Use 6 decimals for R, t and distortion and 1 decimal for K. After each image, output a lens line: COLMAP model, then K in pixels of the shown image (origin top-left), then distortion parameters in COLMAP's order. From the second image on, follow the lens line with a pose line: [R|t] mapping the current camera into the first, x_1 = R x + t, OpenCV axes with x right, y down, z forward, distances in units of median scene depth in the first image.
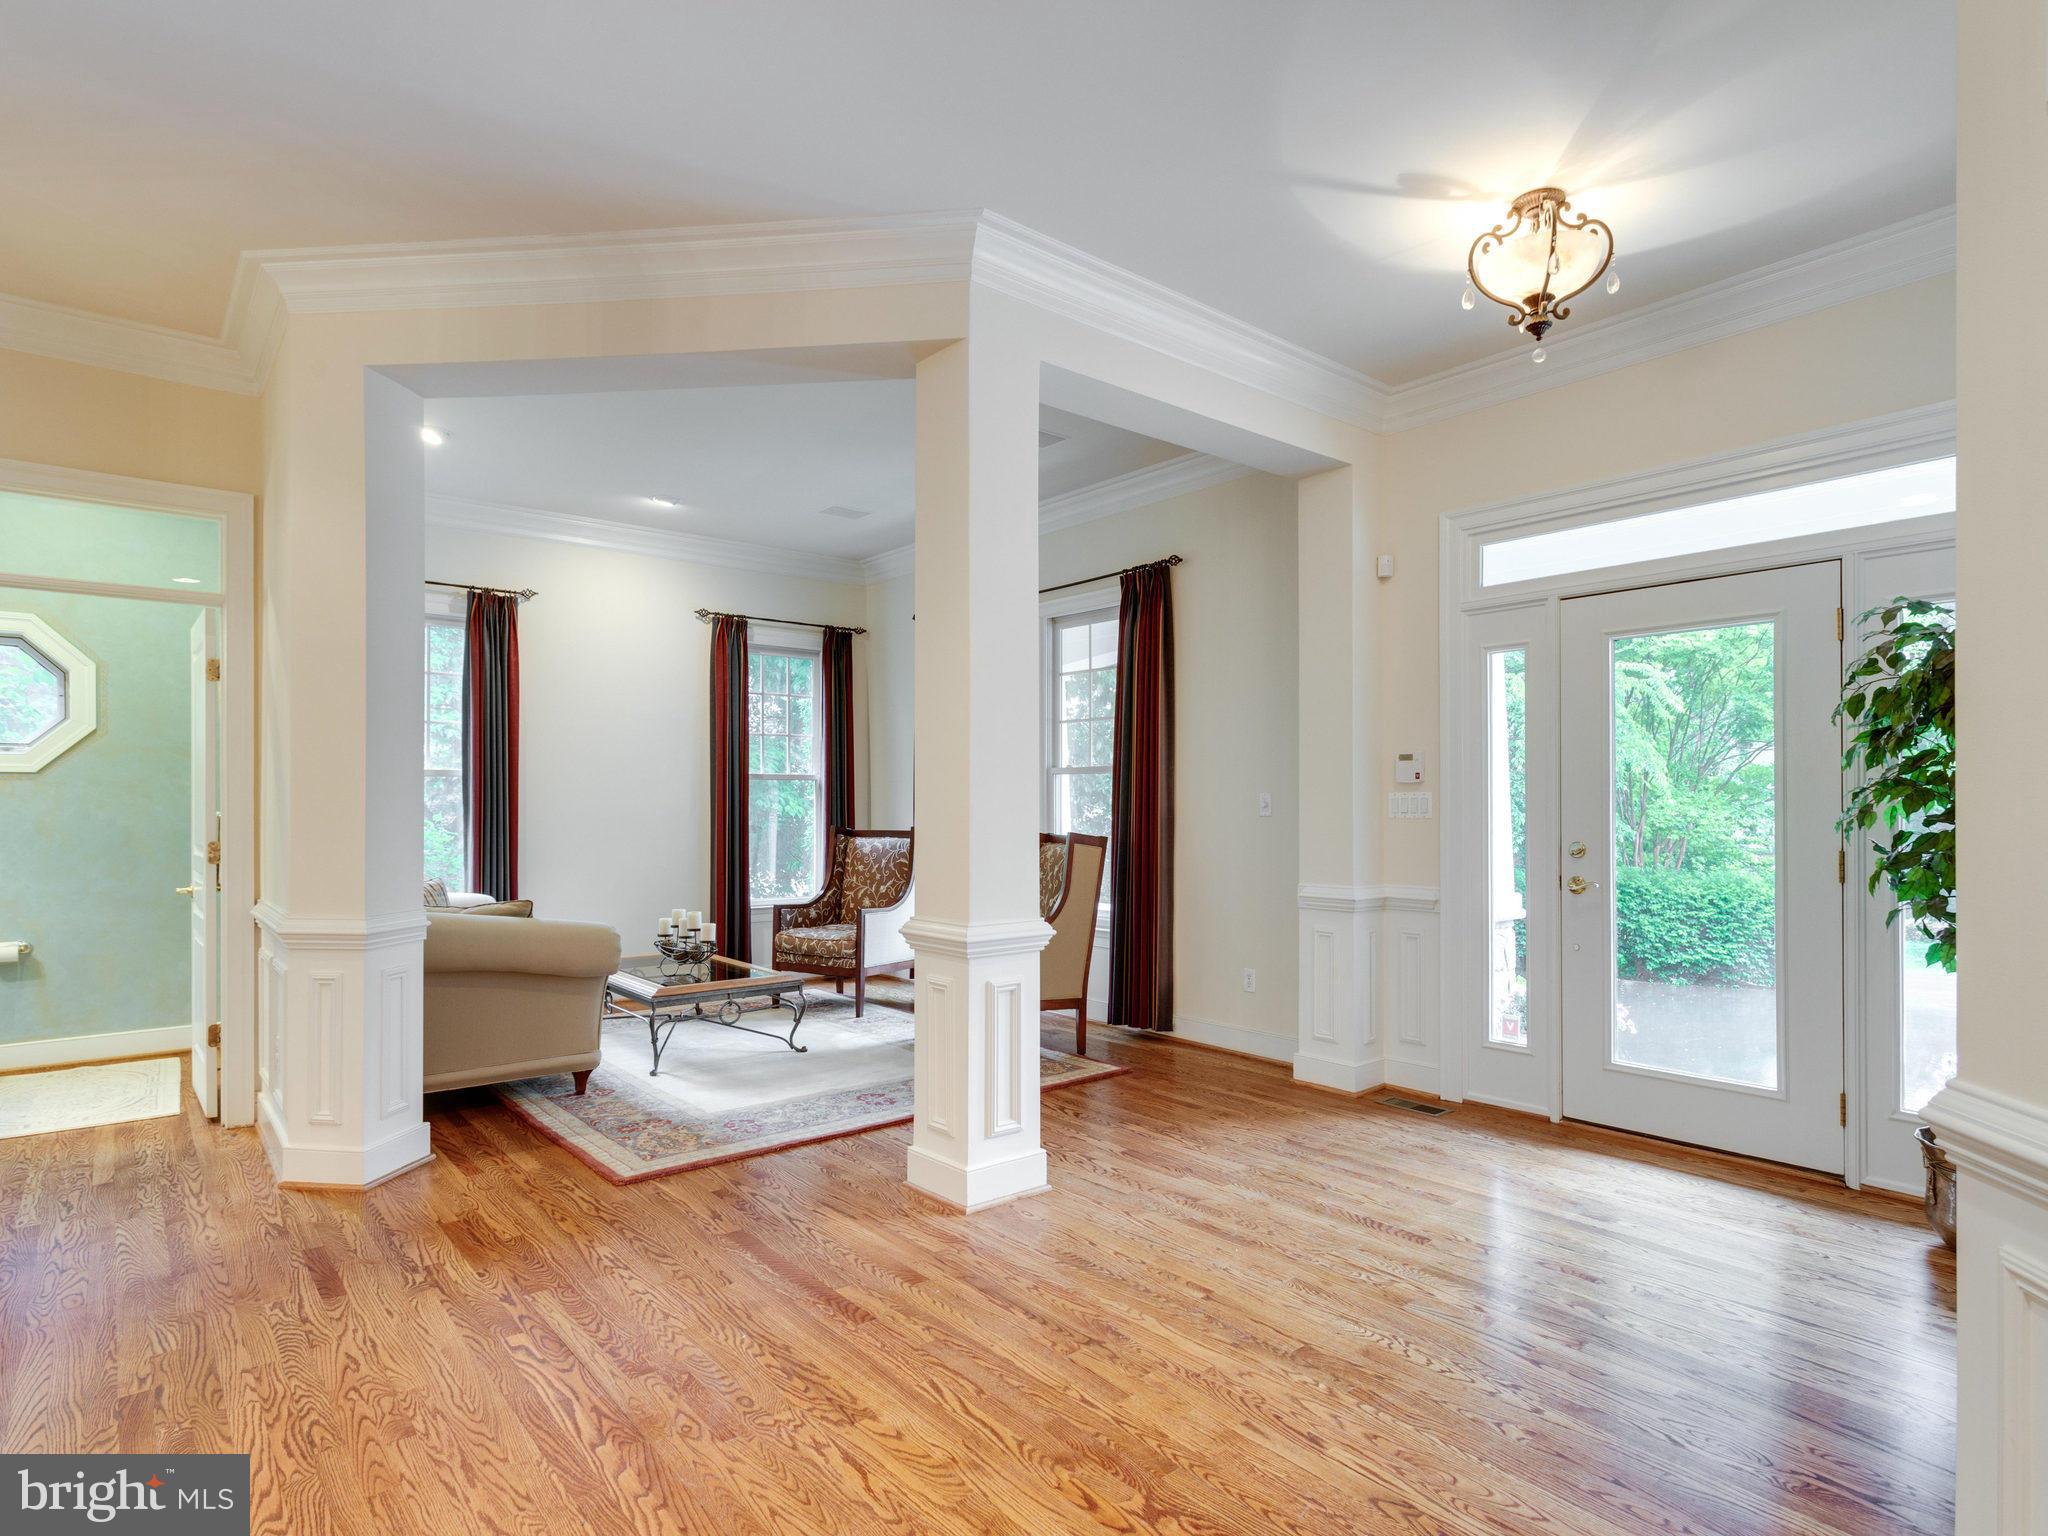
lens RADIAL K [[1113.9, 0, 1025.9], [0, 1113.9, 802.7], [0, 0, 1]] dist [-0.000395, 0.000876]
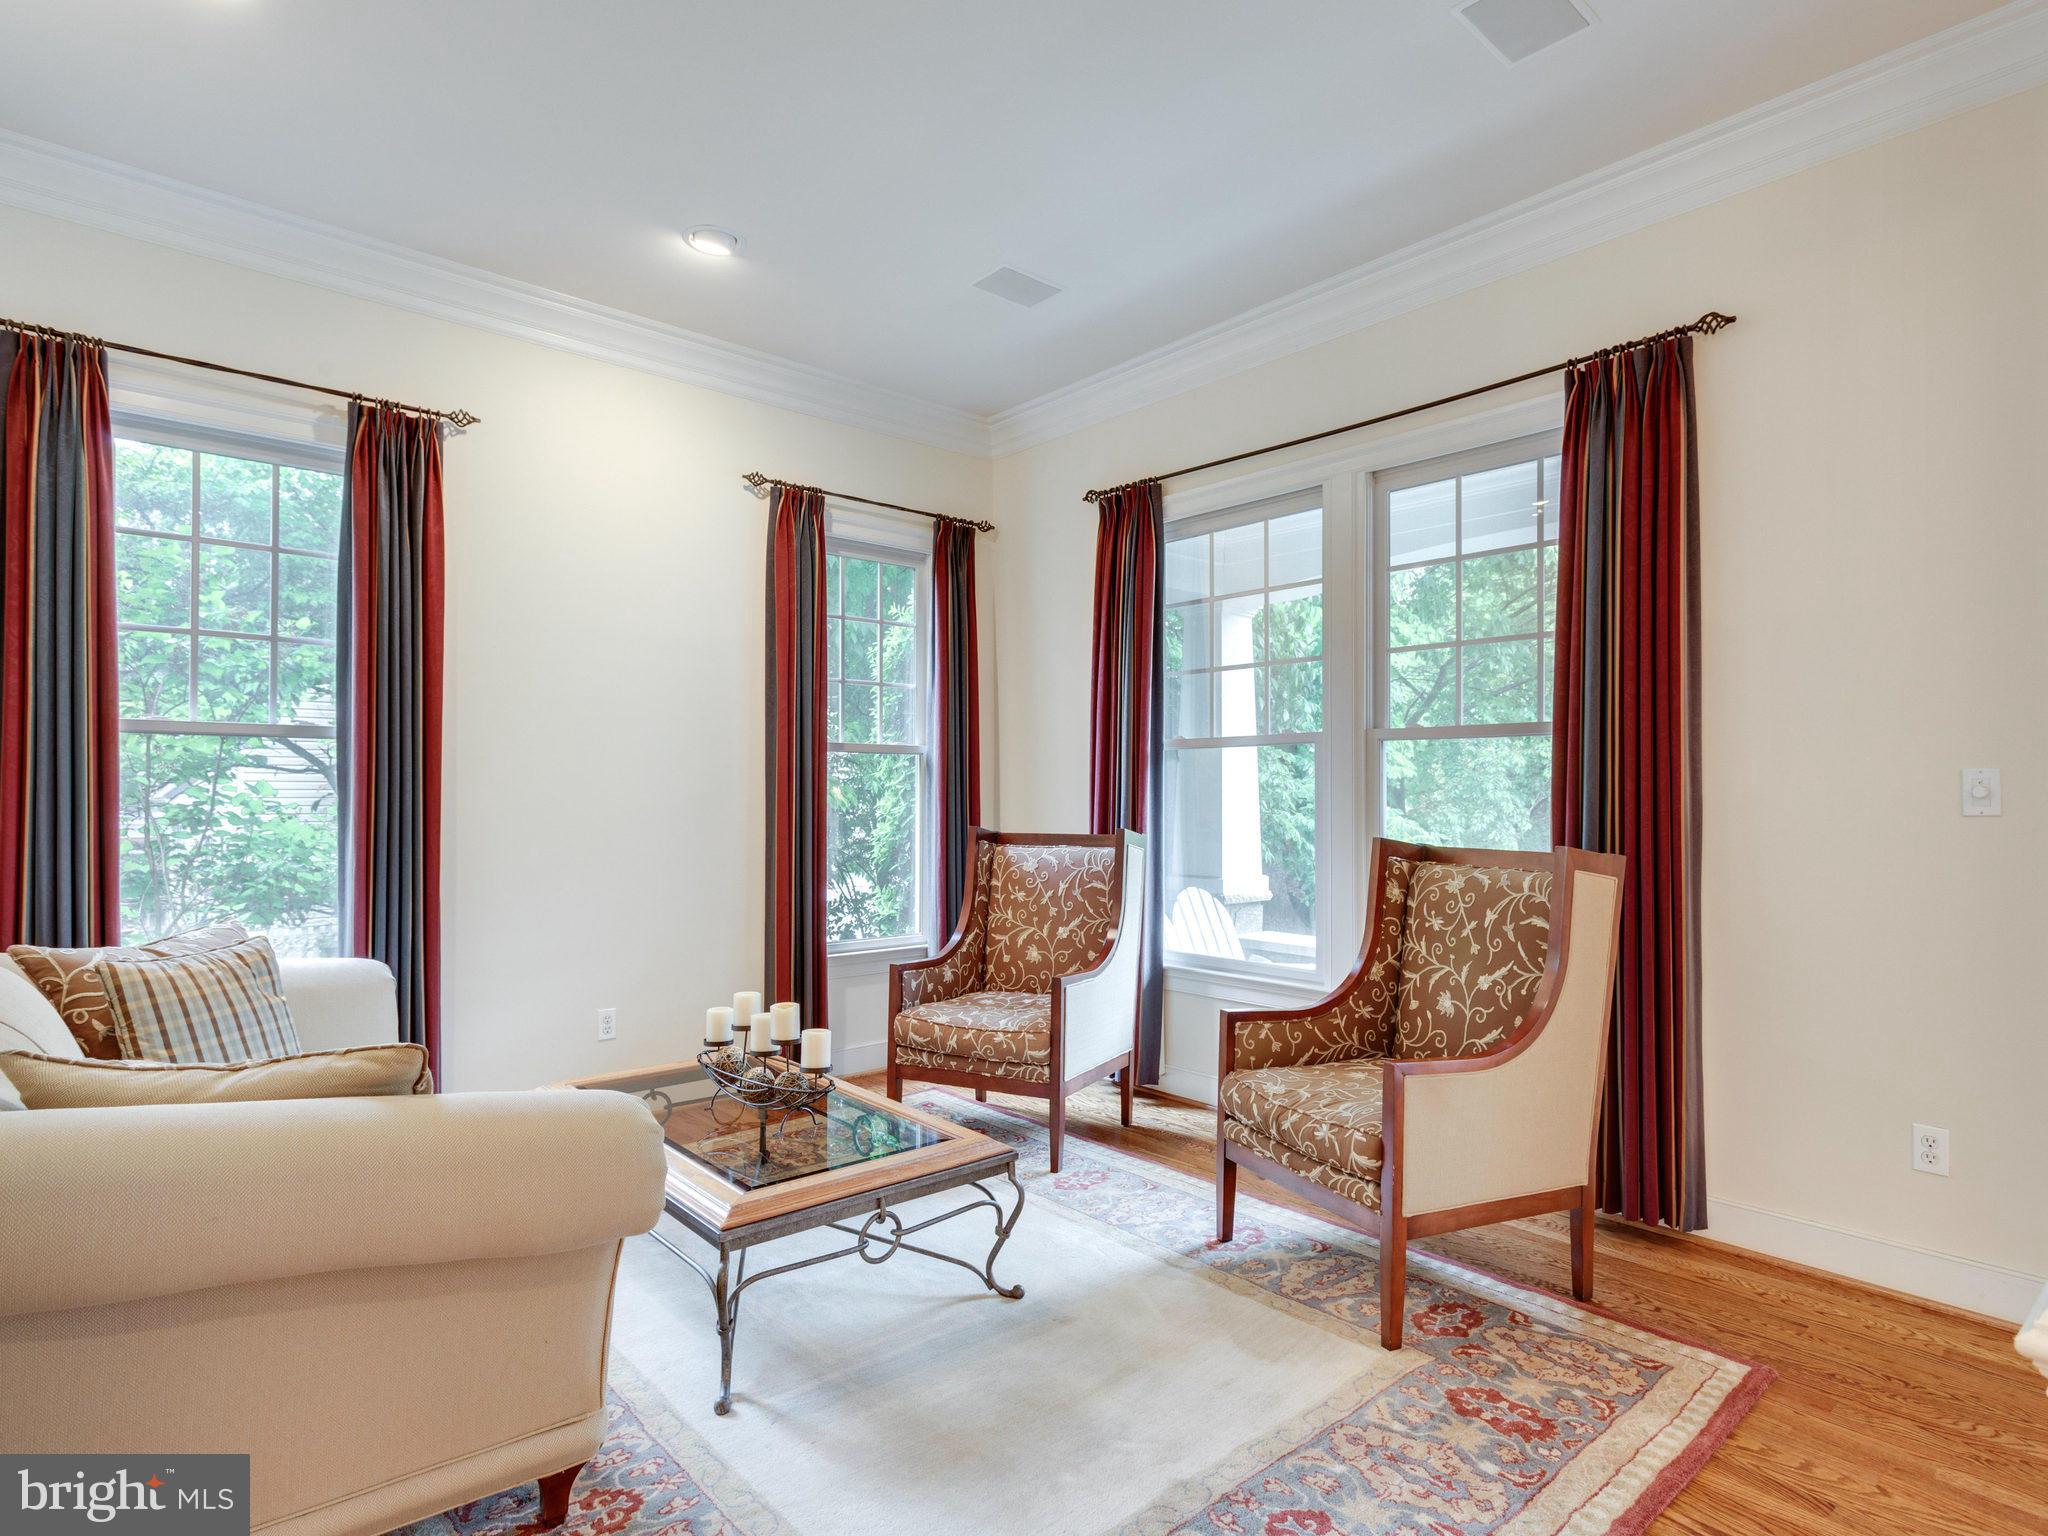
lens RADIAL K [[1113.9, 0, 1029.2], [0, 1113.9, 779.7], [0, 0, 1]] dist [-0.000395, 0.000876]
pose [[0.999632, 0.001070, 0.027104, -0.170014], [-0.000823, 0.999958, -0.009152, 0.000731], [-0.027112, 0.009127, 0.999591, 0.418046]]
